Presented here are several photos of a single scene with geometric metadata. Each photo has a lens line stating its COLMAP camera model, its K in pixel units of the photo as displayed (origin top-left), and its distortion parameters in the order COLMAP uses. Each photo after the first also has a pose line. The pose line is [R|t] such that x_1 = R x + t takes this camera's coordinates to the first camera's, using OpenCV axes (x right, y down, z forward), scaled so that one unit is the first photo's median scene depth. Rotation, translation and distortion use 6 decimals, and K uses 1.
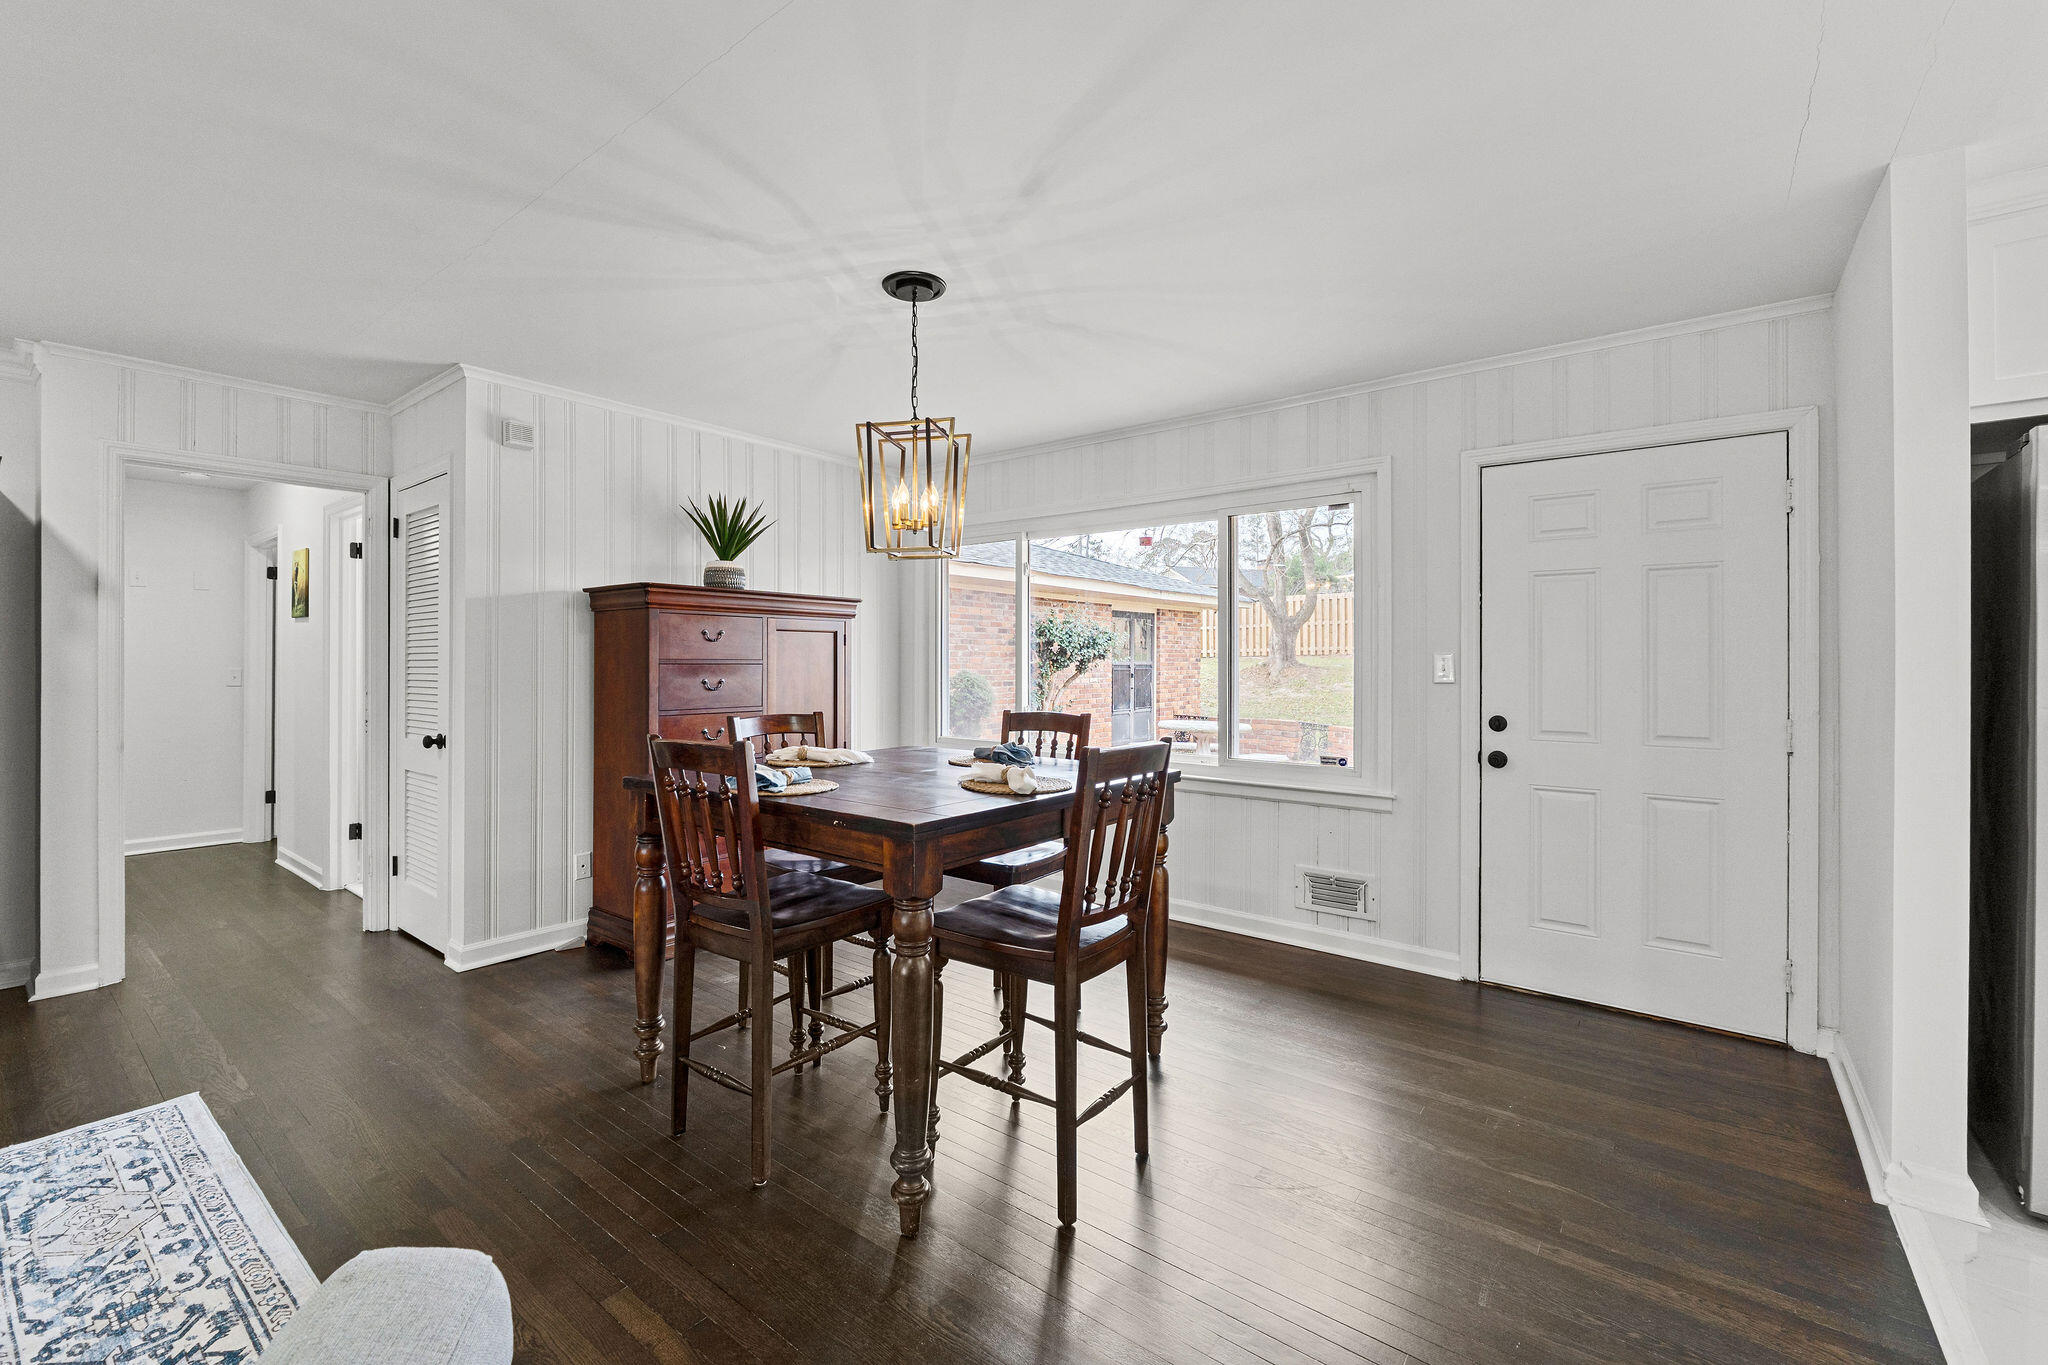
lens RADIAL K [[862.8, 0, 1020.1], [0, 862.8, 666.5], [0, 0, 1]] dist [-0.006546, -0.000390]
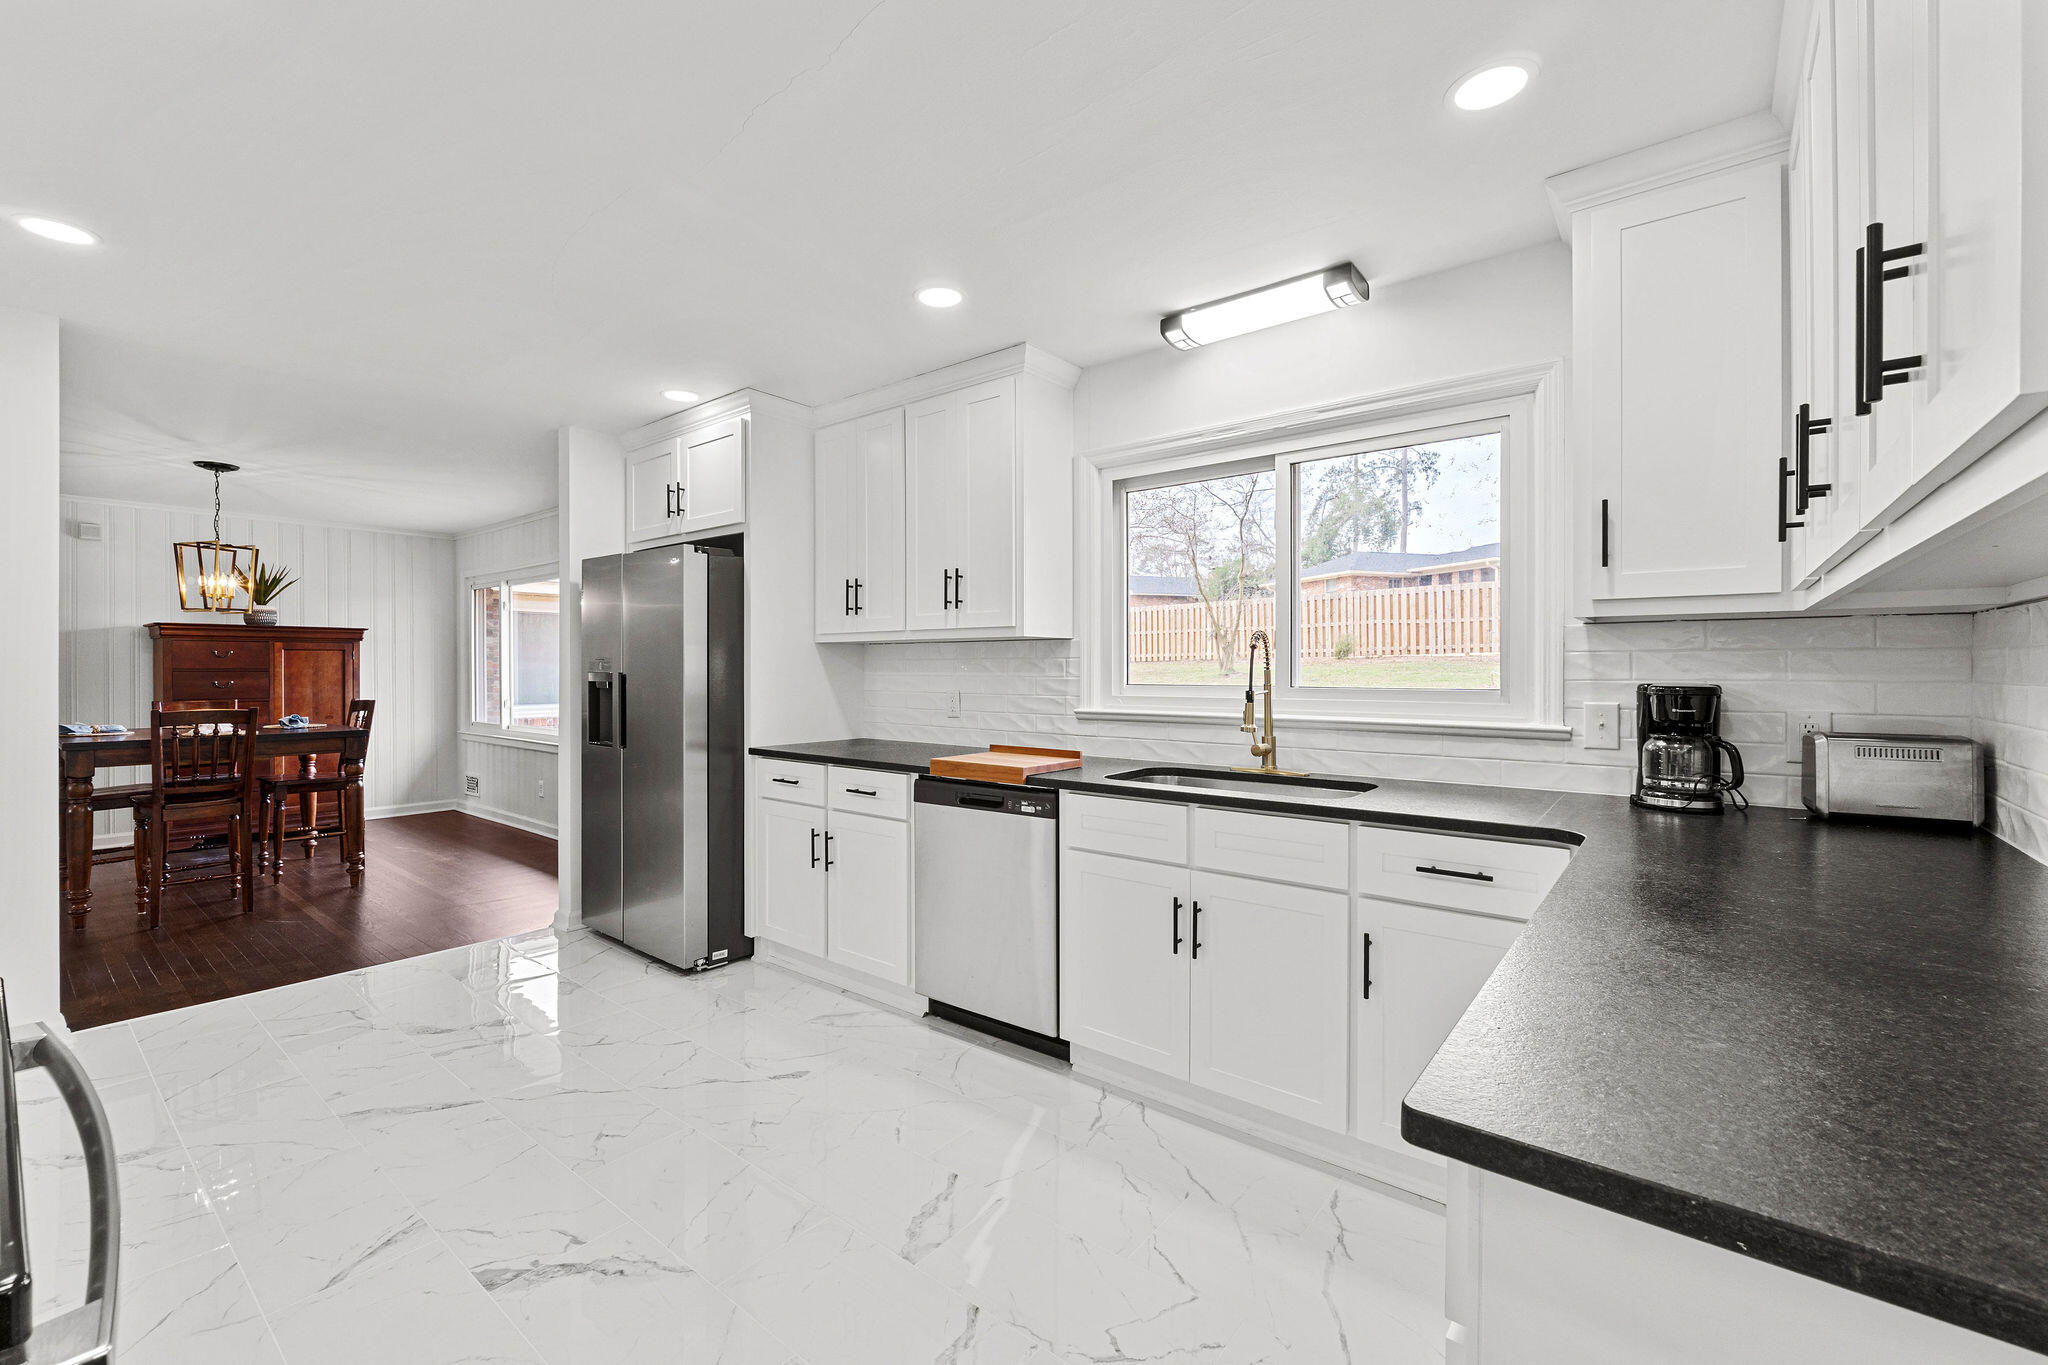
lens RADIAL K [[862.8, 0, 1025.2], [0, 862.8, 670.6], [0, 0, 1]] dist [-0.006546, -0.000390]
pose [[0.999915, -0.002210, -0.012869, 1.585711], [0.002185, 0.999996, -0.001979, 0.001152], [0.012874, 0.001950, 0.999915, -0.785900]]
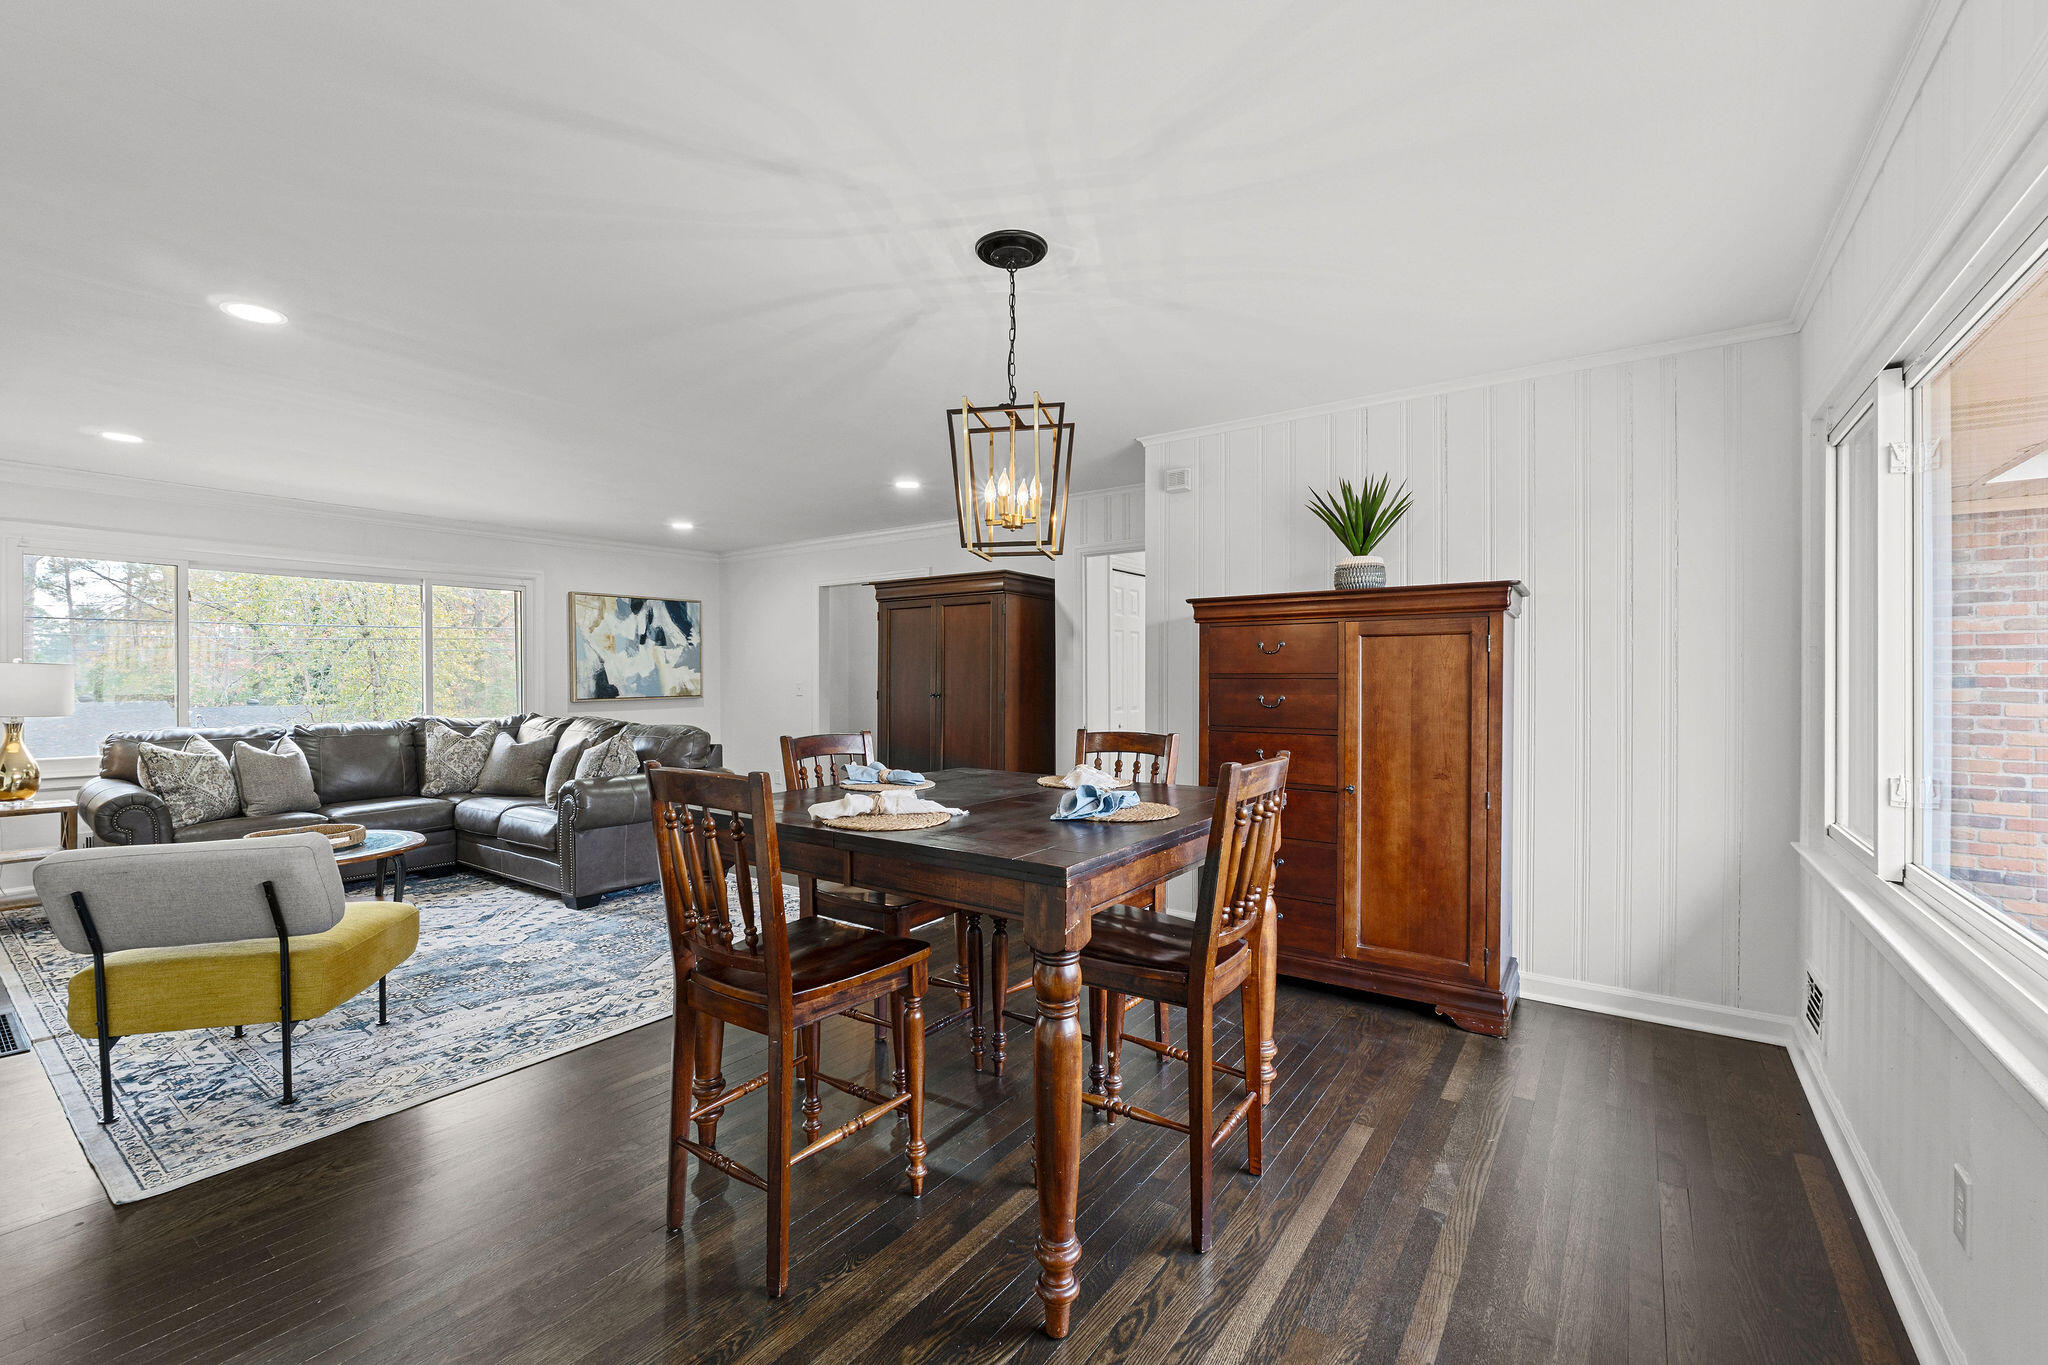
lens RADIAL K [[862.8, 0, 985.5], [0, 862.8, 678.9], [0, 0, 1]] dist [-0.006546, -0.000390]
pose [[0.016852, -0.000943, -0.999858, 0.739799], [-0.002739, 0.999996, -0.000990, -0.002119], [0.999854, 0.002755, 0.016850, 0.940612]]
